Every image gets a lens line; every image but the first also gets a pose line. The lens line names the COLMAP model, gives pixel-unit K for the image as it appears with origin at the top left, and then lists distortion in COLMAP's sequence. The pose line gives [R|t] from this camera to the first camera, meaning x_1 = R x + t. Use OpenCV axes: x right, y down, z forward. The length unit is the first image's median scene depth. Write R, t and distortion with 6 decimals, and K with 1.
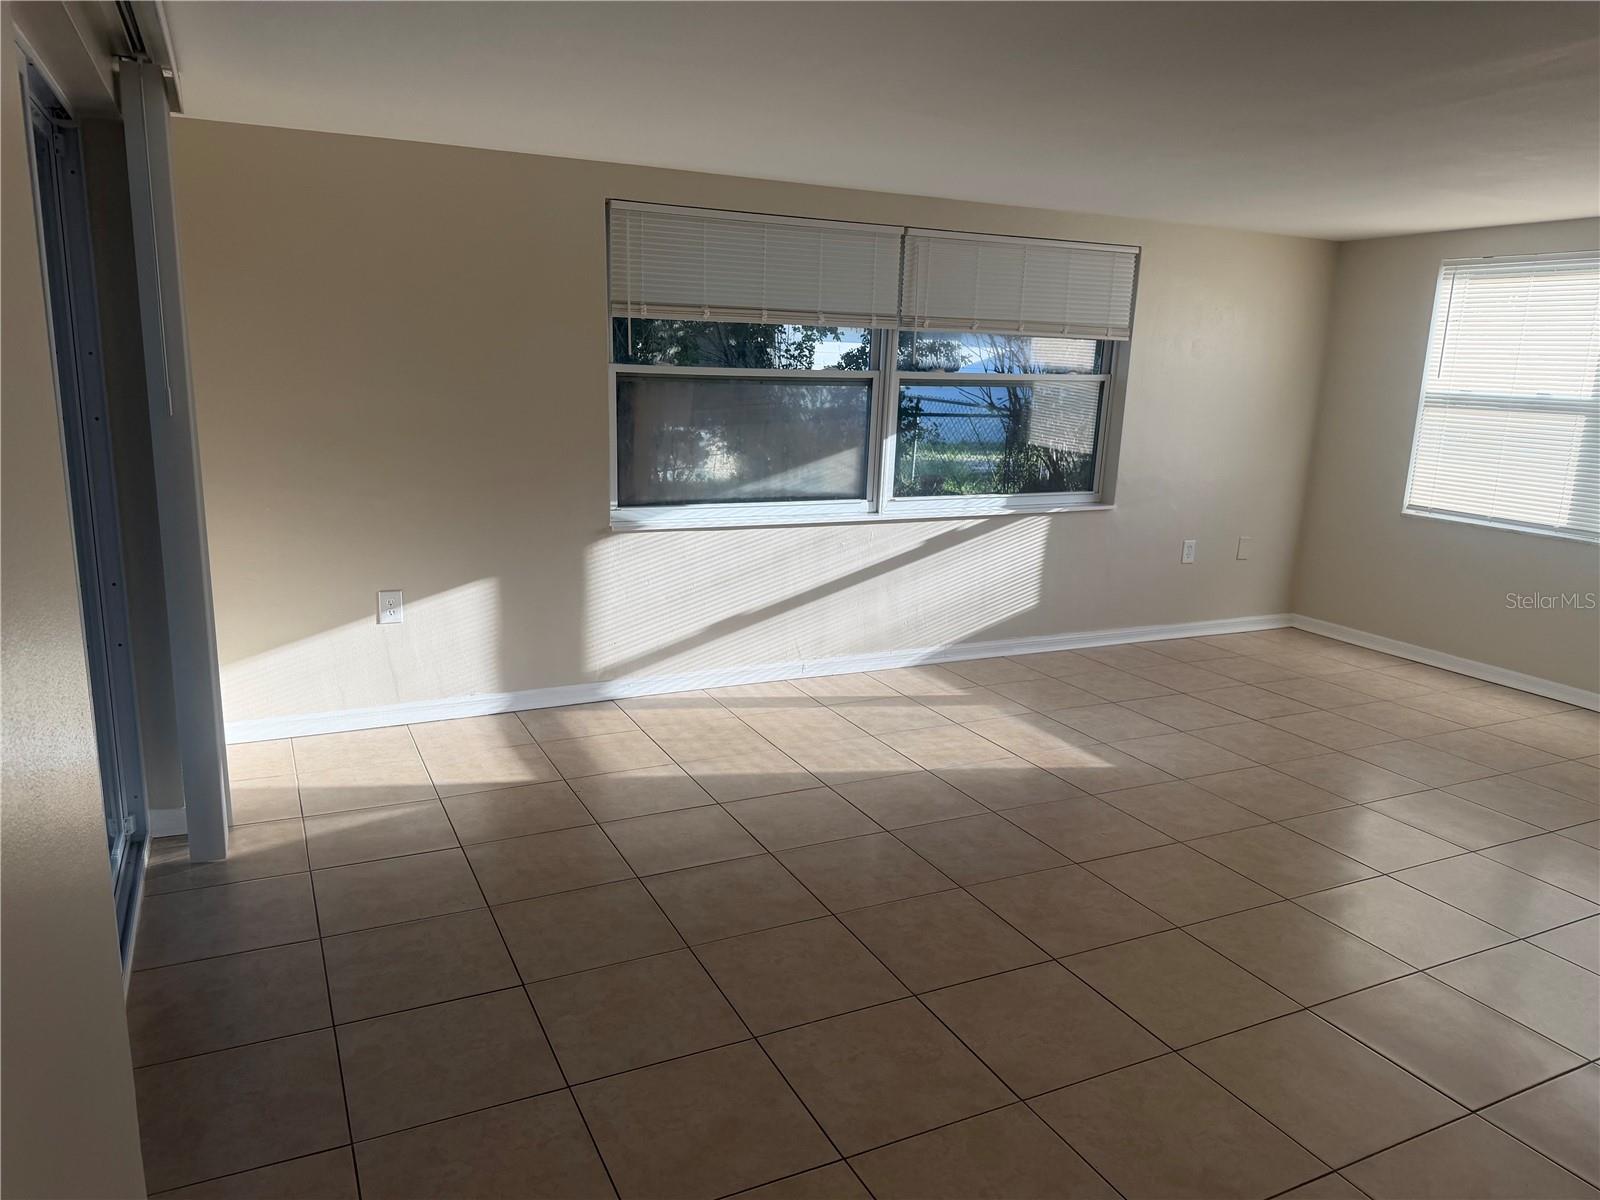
lens RADIAL K [[1107.6, 0, 799.6], [0, 1107.6, 620.1], [0, 0, 1]] dist [0.103363, -0.156301]
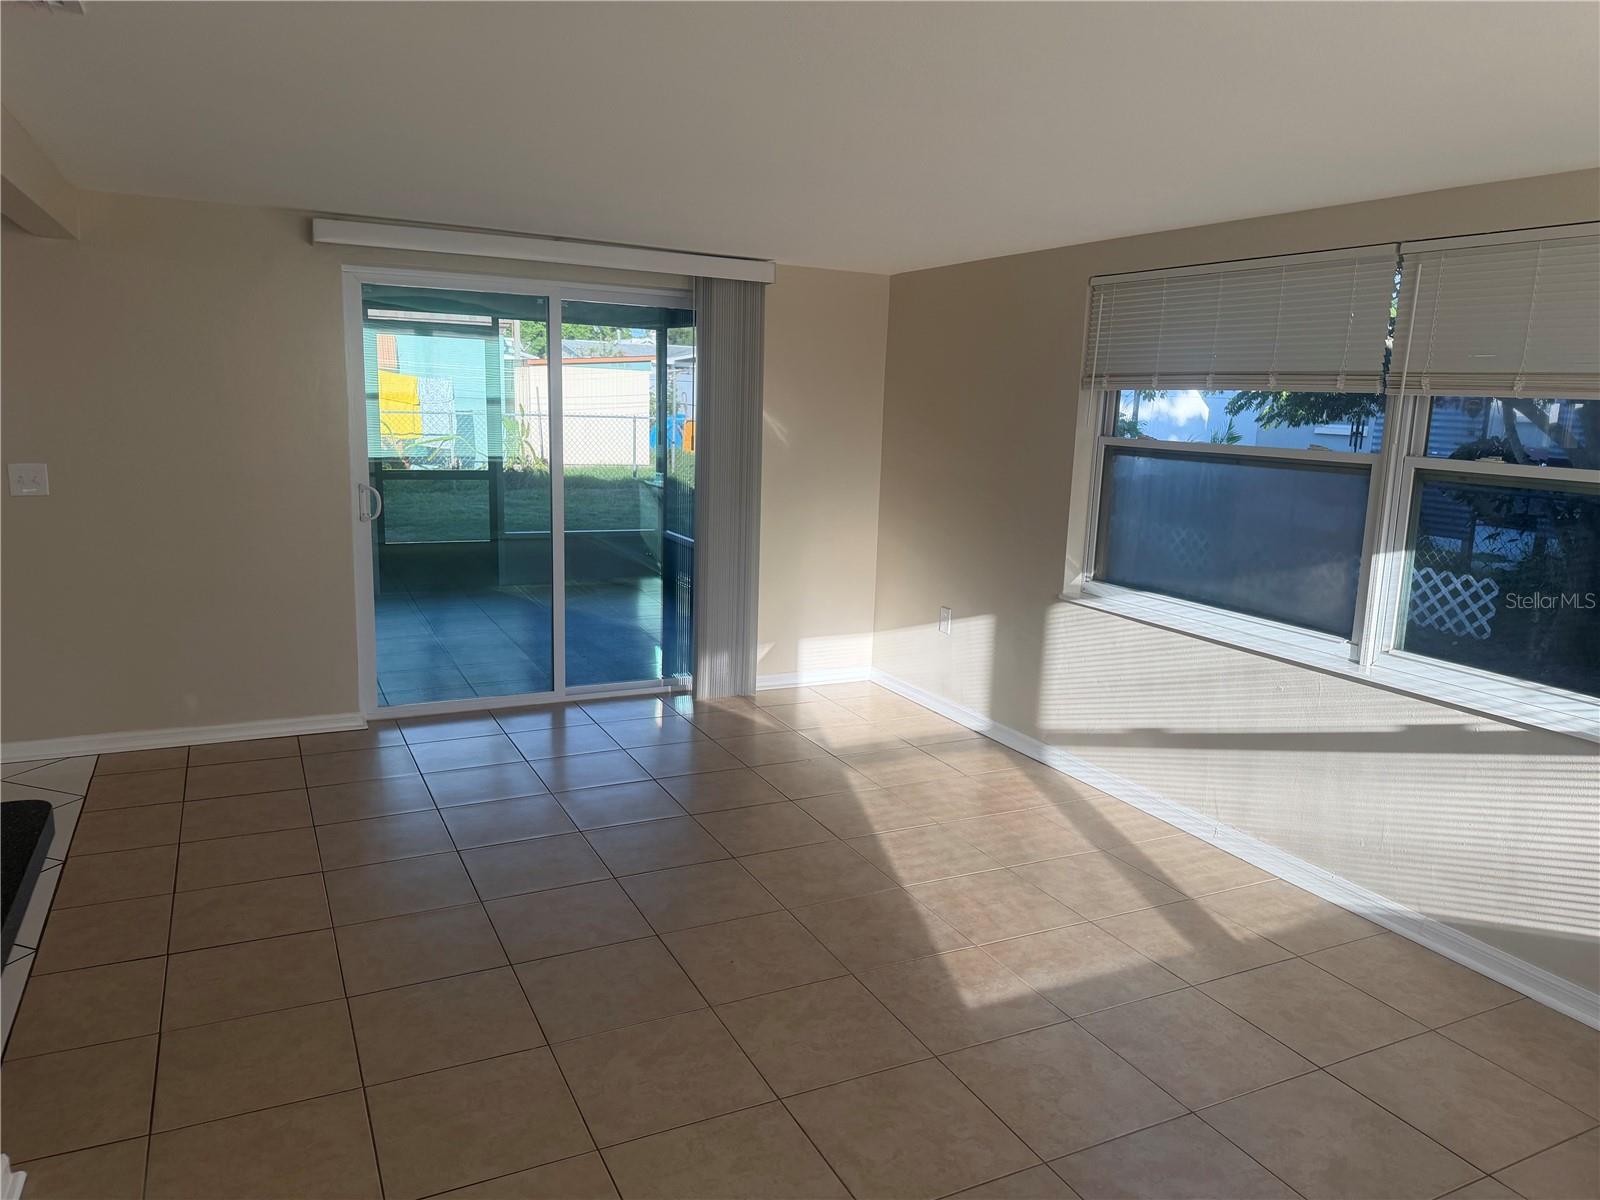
lens RADIAL K [[1123.3, 0, 800.0], [0, 1123.3, 600.0], [0, 0, 1]] dist [0.038614, -0.044181]
pose [[0.003958, 0.153000, -0.988218, 0.731201], [-0.265045, 0.953043, 0.146492, -0.143220], [0.964228, 0.261342, 0.044324, 0.636068]]
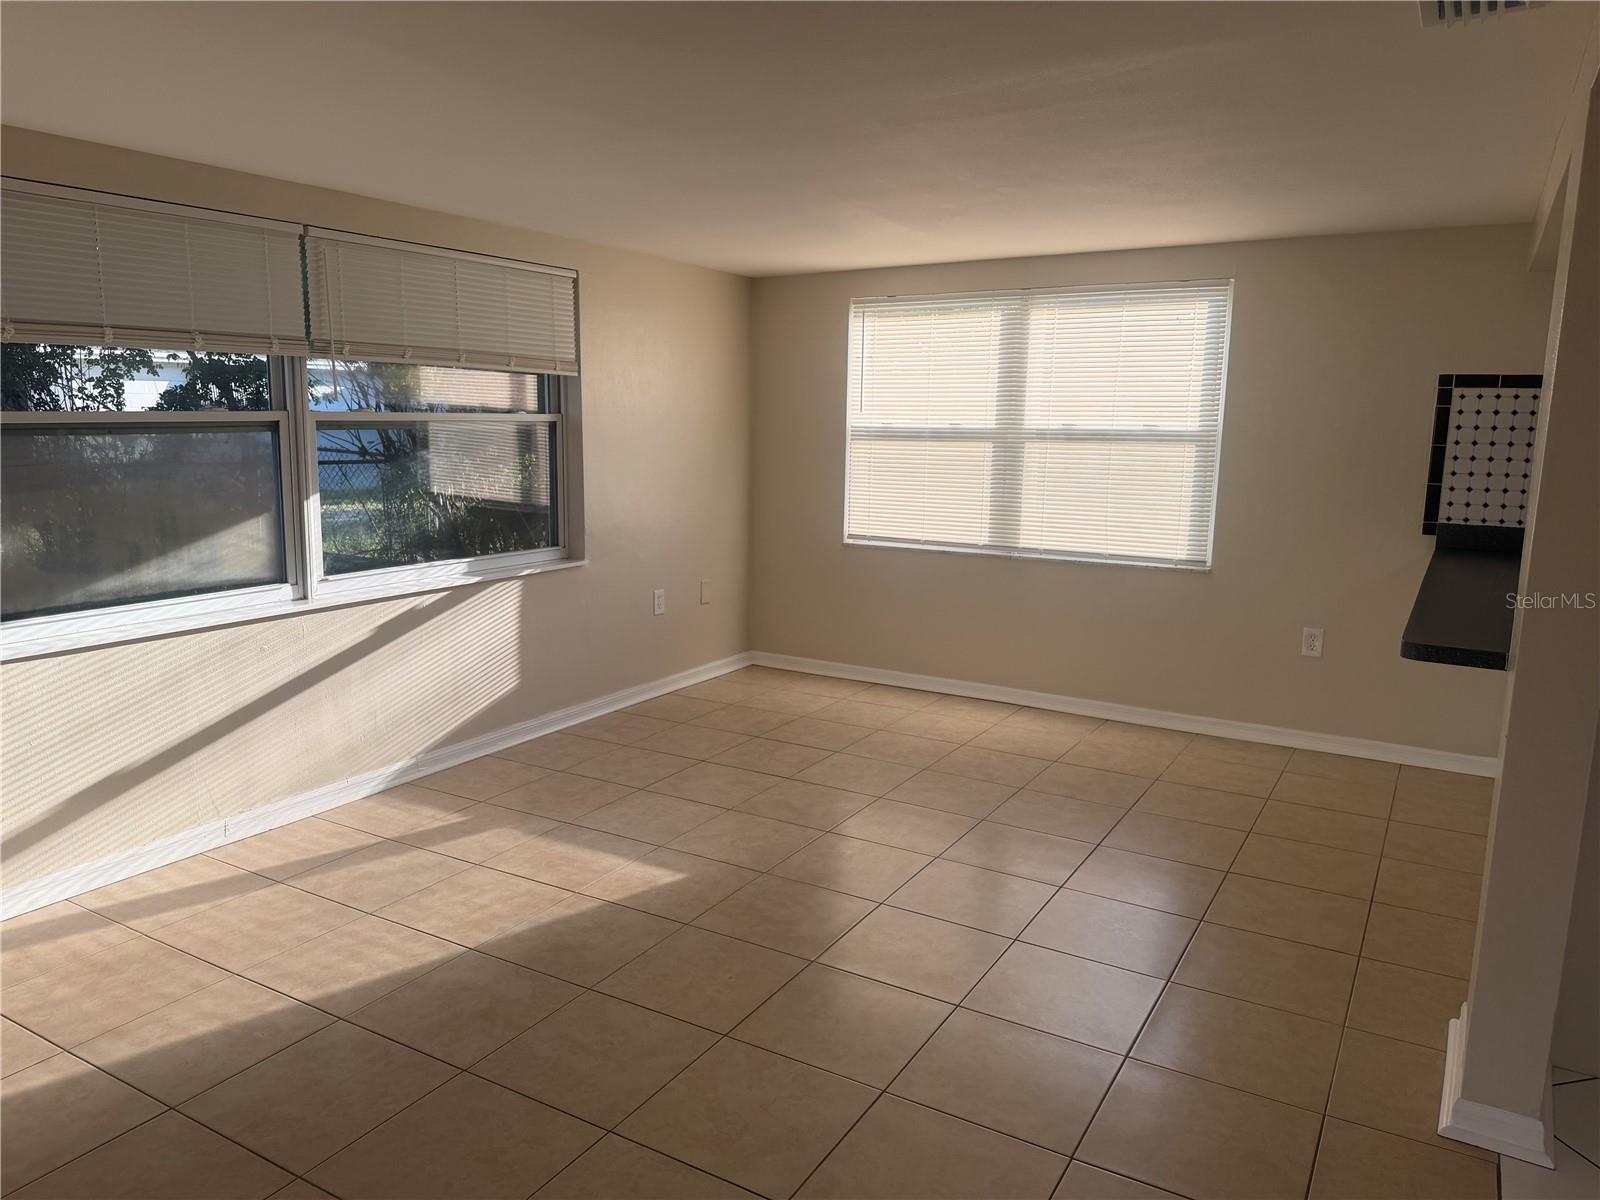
lens RADIAL K [[1120.7, 0, 799.5], [0, 1120.7, 596.0], [0, 0, 1]] dist [0.123288, -0.197957]
pose [[0.835645, -0.109100, 0.538326, -0.063802], [0.139431, 0.990106, -0.015779, -0.040521], [-0.531278, 0.088245, 0.842589, 0.180126]]
